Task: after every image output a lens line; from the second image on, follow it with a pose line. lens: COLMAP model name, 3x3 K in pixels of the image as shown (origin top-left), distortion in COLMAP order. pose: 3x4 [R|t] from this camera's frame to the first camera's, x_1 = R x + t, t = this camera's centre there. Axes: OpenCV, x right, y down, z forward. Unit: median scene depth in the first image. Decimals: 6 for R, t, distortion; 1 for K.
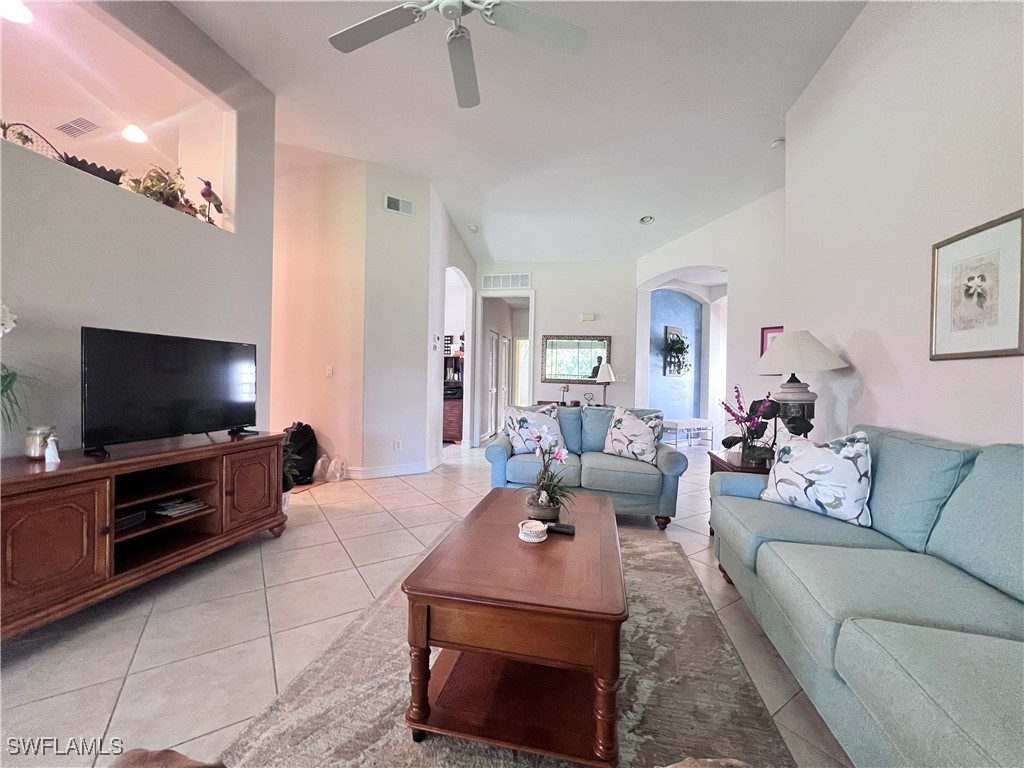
lens RADIAL K [[410.7, 0, 507.6], [0, 410.7, 384.8], [0, 0, 1]] dist [-0.010601, -0.000029]
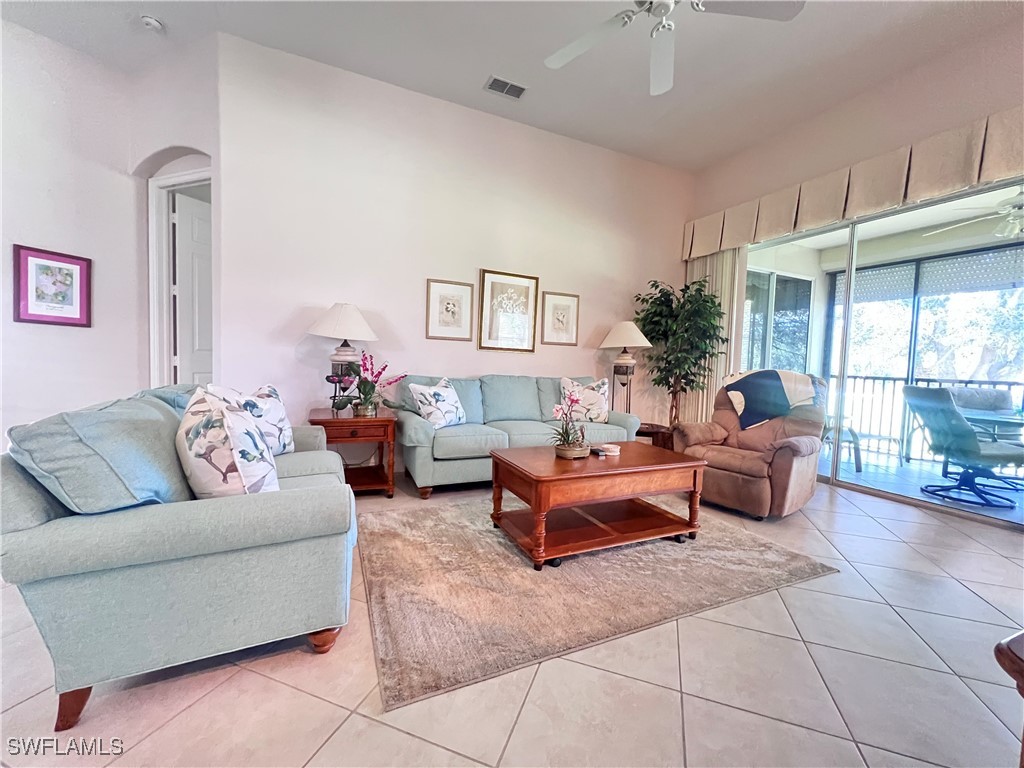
lens RADIAL K [[408.0, 0, 511.5], [0, 408.0, 382.7], [0, 0, 1]] dist [-0.002988, 0.000242]
pose [[-0.590771, -0.079771, 0.802886, -0.566666], [-0.034609, 0.996690, 0.073560, -0.005316], [-0.806097, 0.015670, -0.591577, 1.318822]]
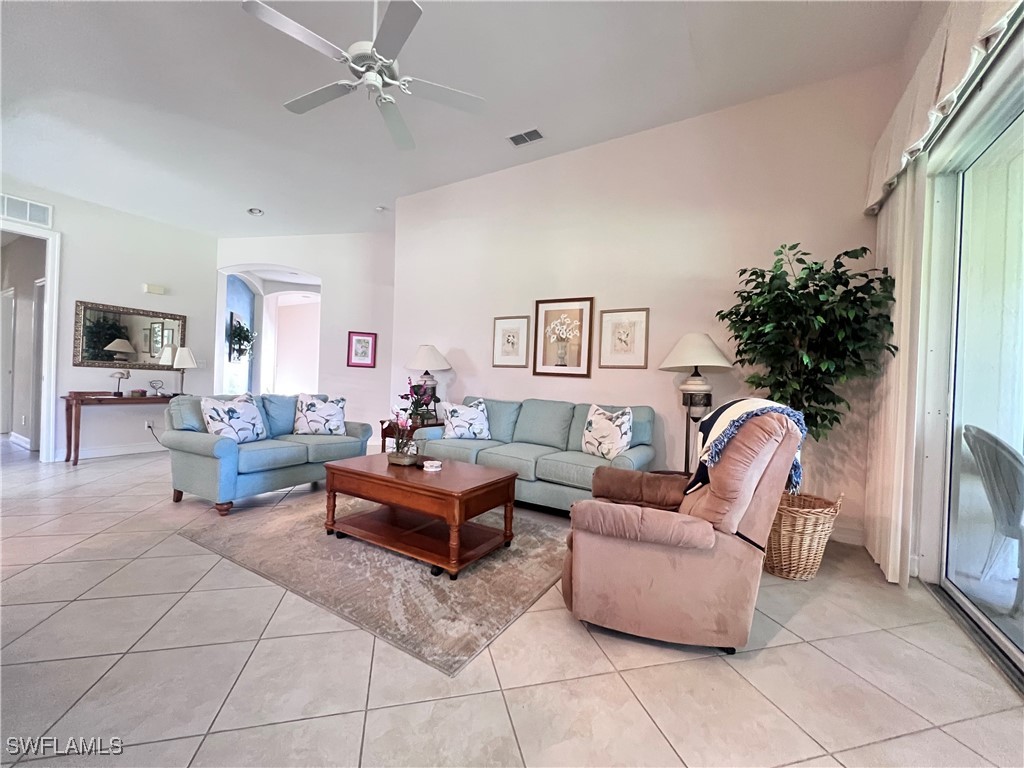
lens RADIAL K [[408.0, 0, 513.1], [0, 408.0, 384.8], [0, 0, 1]] dist [-0.002988, 0.000242]
pose [[0.323696, -0.017240, 0.946004, -0.822595], [-0.019325, 0.999505, 0.024827, -0.013228], [-0.945964, -0.026318, 0.323203, 0.091037]]
